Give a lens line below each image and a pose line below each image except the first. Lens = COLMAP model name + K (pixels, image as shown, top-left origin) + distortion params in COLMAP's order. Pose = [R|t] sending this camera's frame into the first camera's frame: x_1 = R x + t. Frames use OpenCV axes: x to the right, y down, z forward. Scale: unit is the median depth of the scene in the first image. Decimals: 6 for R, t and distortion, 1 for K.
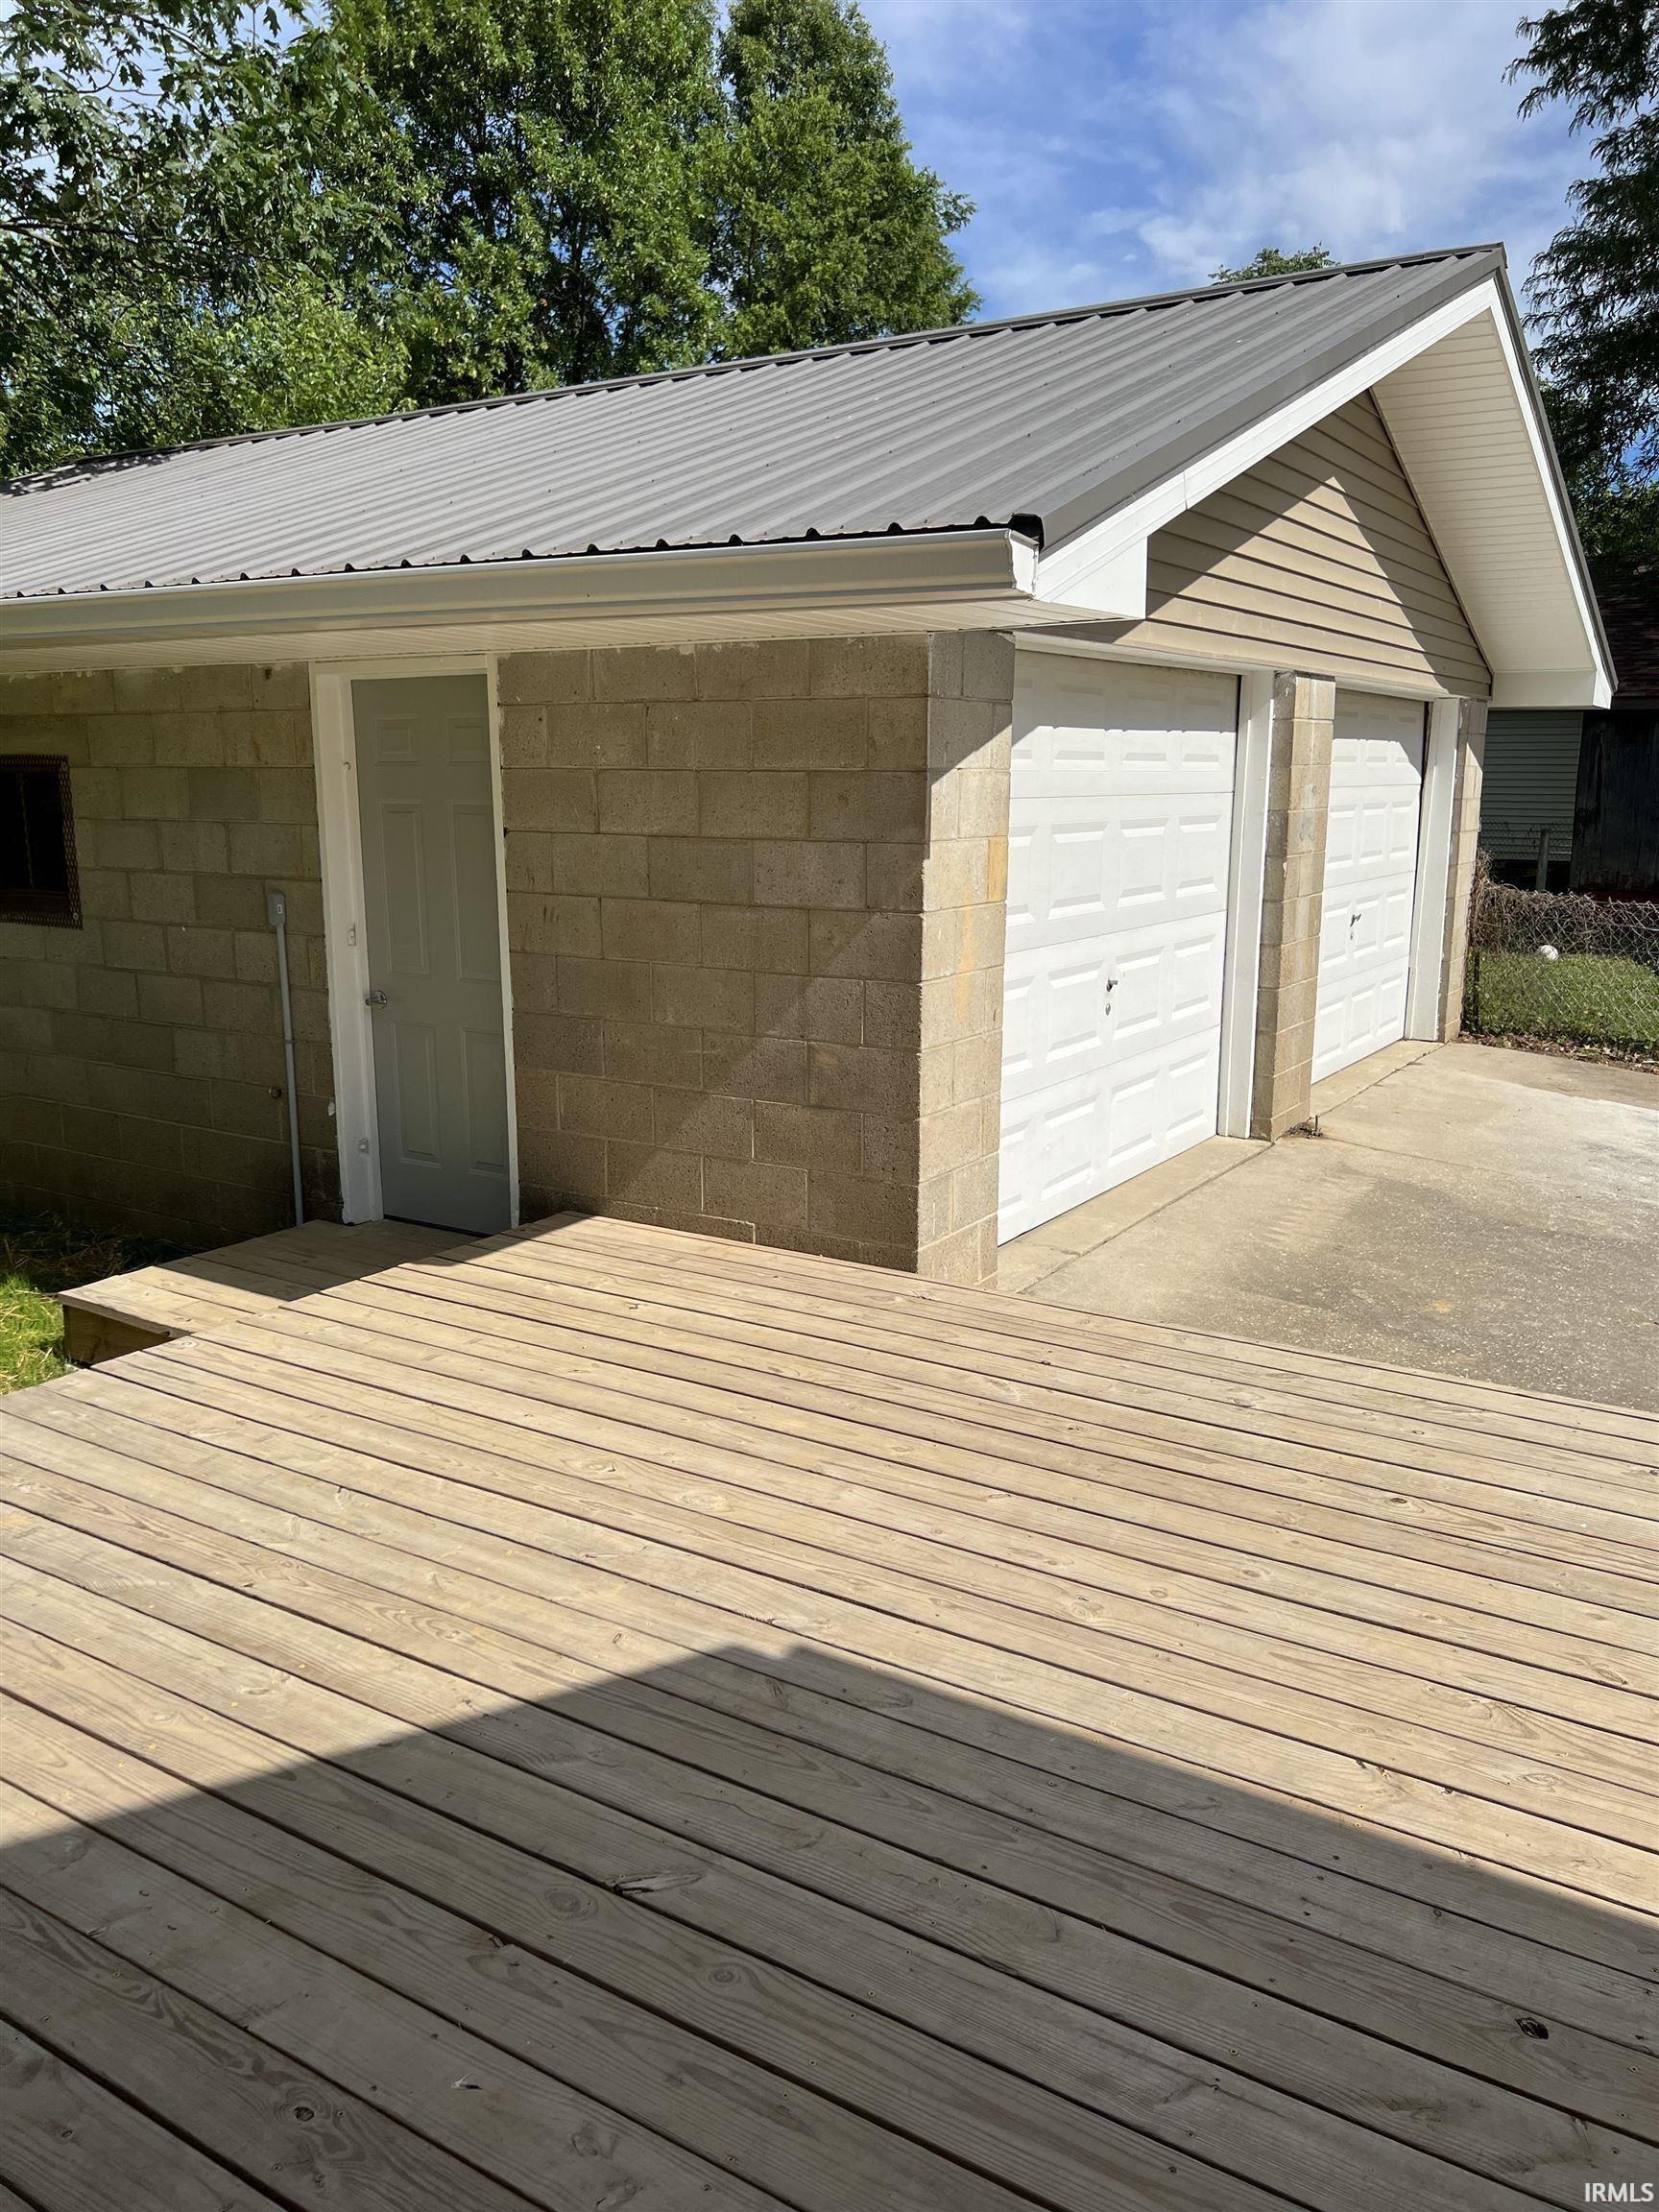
lens RADIAL K [[1668.7, 0, 851.3], [0, 1668.7, 1106.1], [0, 0, 1]] dist [0.049347, -0.055916]
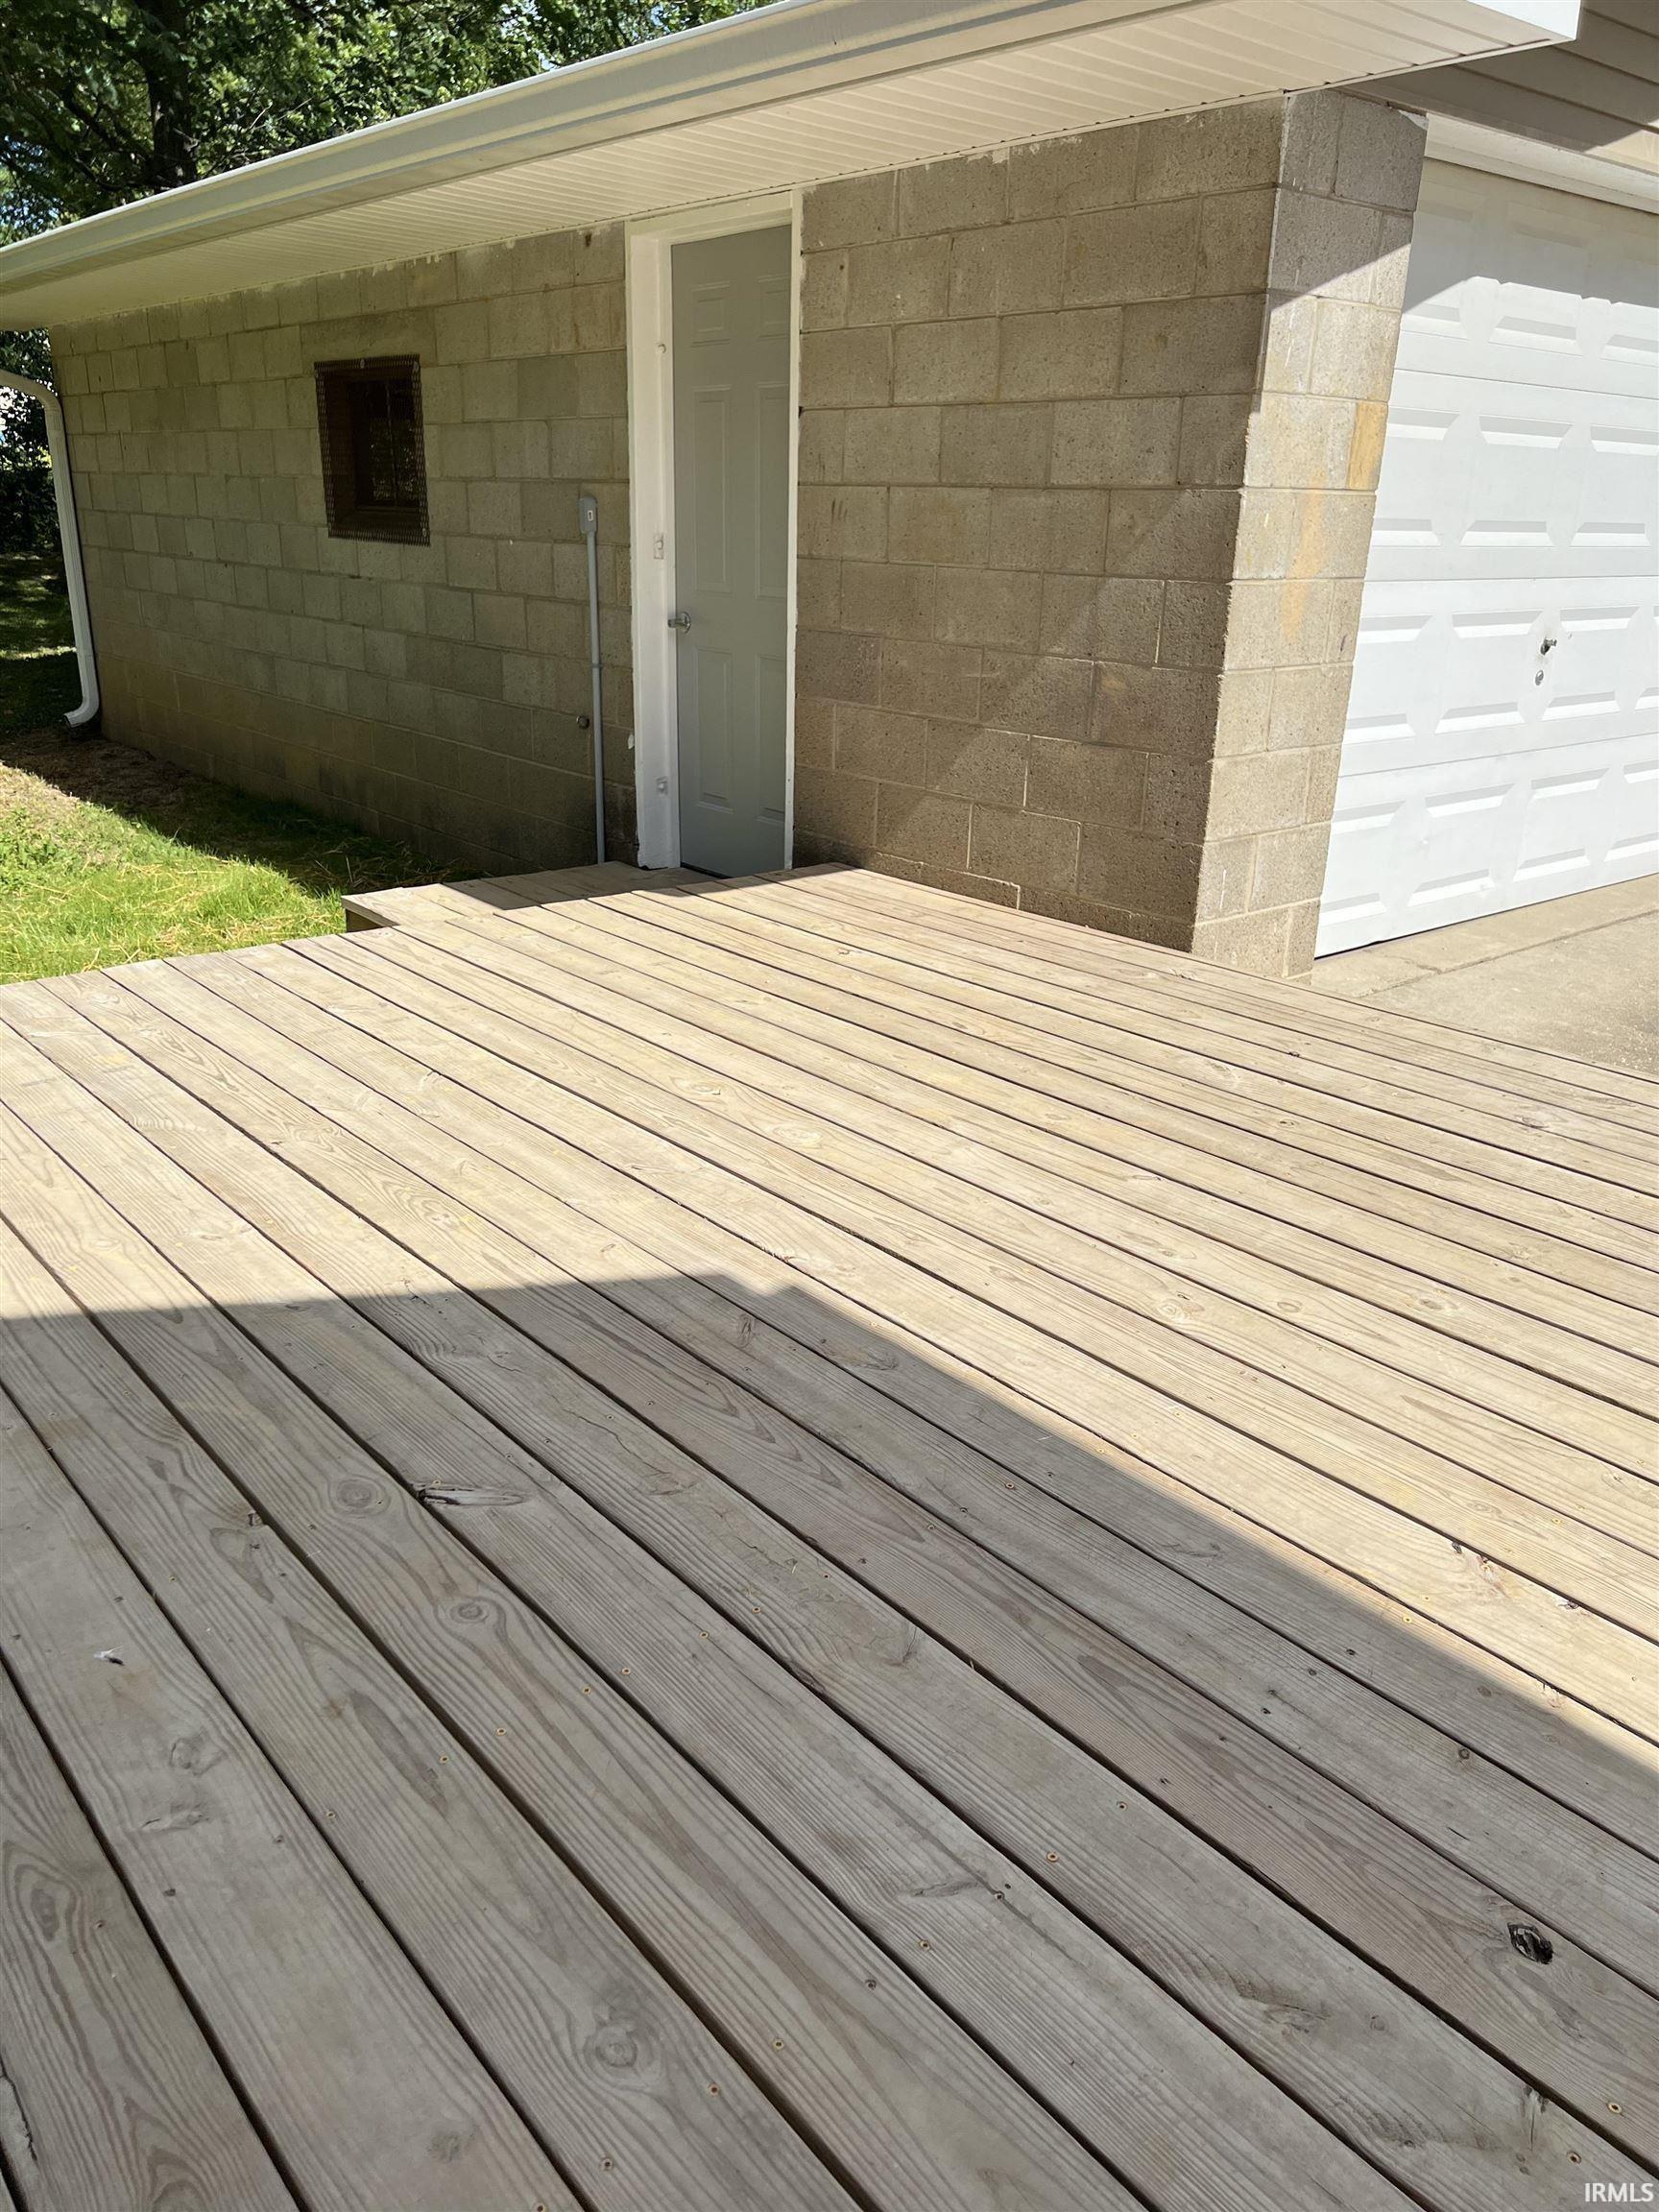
lens RADIAL K [[1668.7, 0, 826.1], [0, 1668.7, 1128.8], [0, 0, 1]] dist [0.049347, -0.055916]
pose [[0.948699, 0.127413, -0.289371, 0.121814], [-0.080962, 0.982591, 0.167210, 0.063422], [0.305638, -0.135203, 0.942500, 0.144634]]
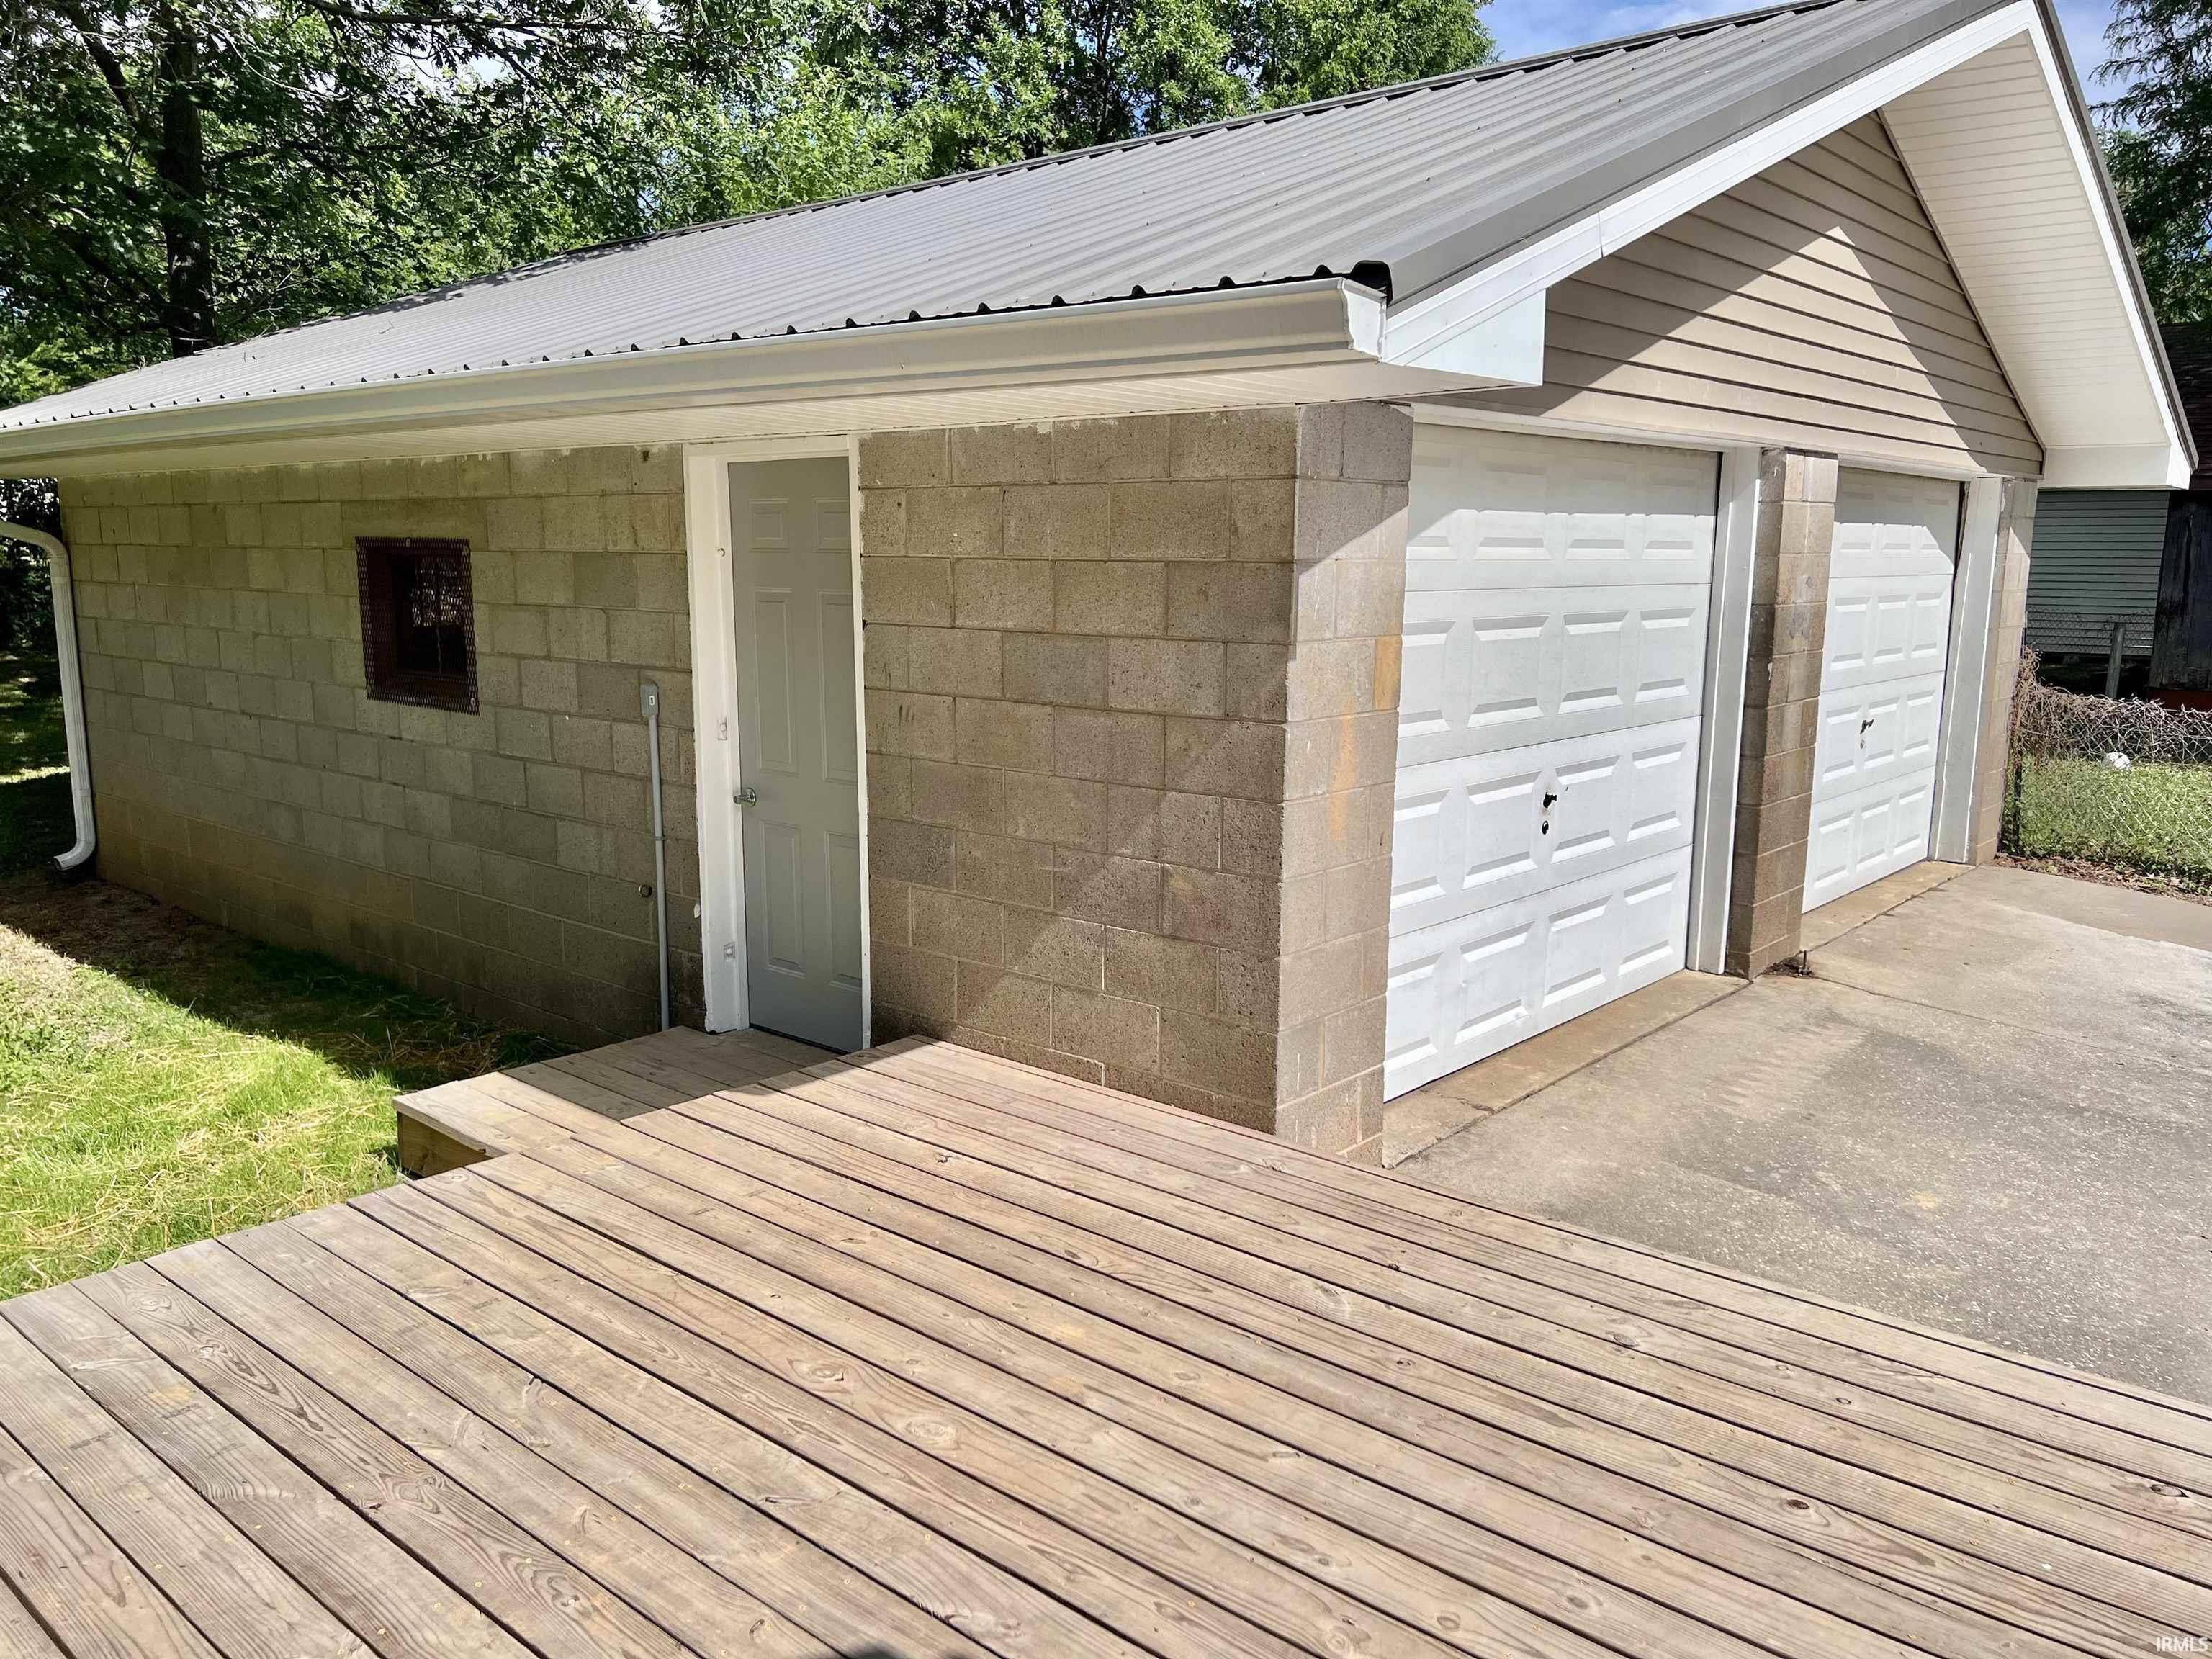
lens RADIAL K [[1668.7, 0, 1123.7], [0, 1668.7, 837.2], [0, 0, 1]] dist [0.049347, -0.055916]
pose [[0.988415, 0.029560, -0.148869, 0.087908], [-0.033770, 0.999096, -0.025828, -0.030203], [0.147971, 0.030556, 0.988520, 0.123357]]
